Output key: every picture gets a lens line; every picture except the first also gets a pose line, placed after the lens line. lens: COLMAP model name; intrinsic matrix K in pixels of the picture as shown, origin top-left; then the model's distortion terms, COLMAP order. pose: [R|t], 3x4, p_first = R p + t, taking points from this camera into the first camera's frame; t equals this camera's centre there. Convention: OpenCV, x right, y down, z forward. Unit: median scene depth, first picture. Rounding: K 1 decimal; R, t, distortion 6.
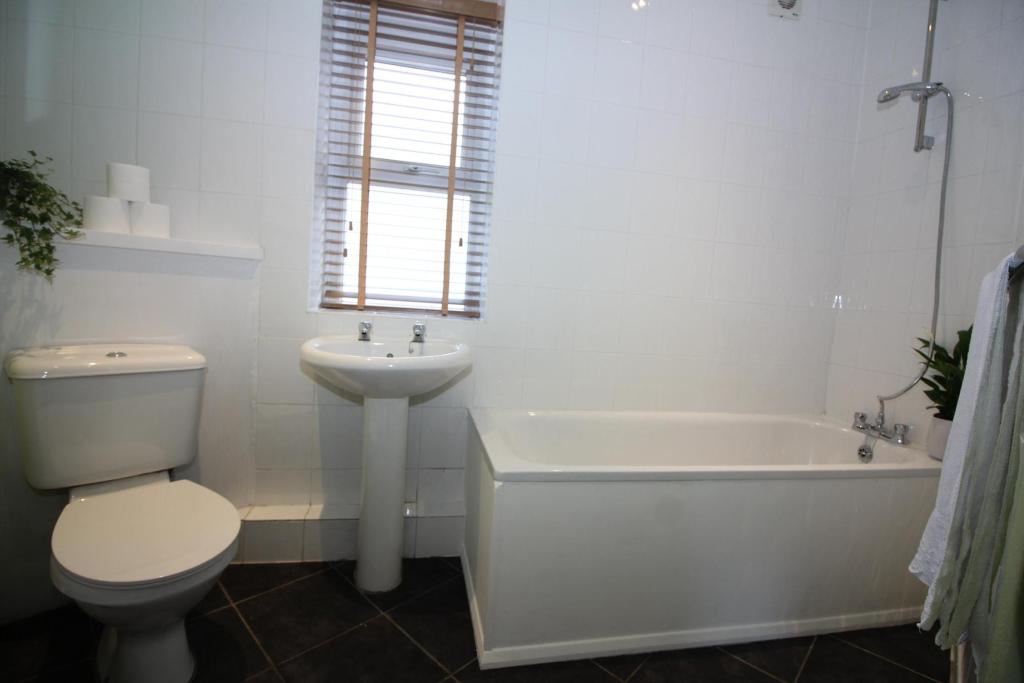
lens RADIAL K [[475.0, 0, 504.5], [0, 475.0, 333.5], [0, 0, 1]] dist [0.000867, -0.012984]
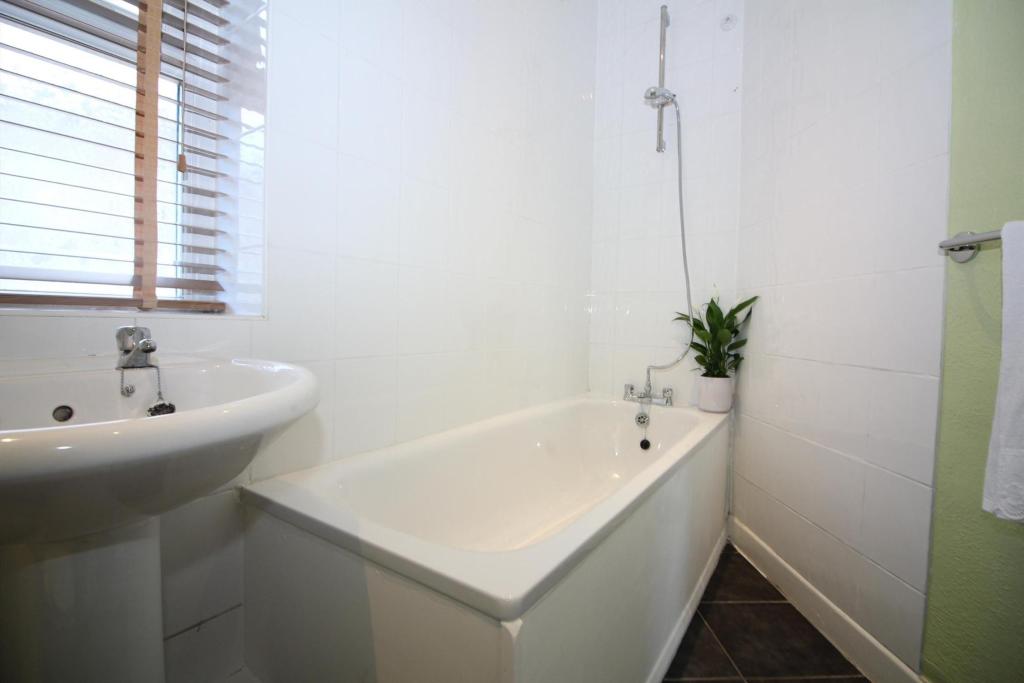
lens RADIAL K [[475.0, 0, 504.5], [0, 475.0, 333.5], [0, 0, 1]] dist [0.000867, -0.012984]
pose [[0.699788, -0.069495, 0.710962, -0.246312], [0.077648, 0.996760, 0.021003, 0.004375], [-0.710118, 0.040507, 0.702916, 0.463541]]
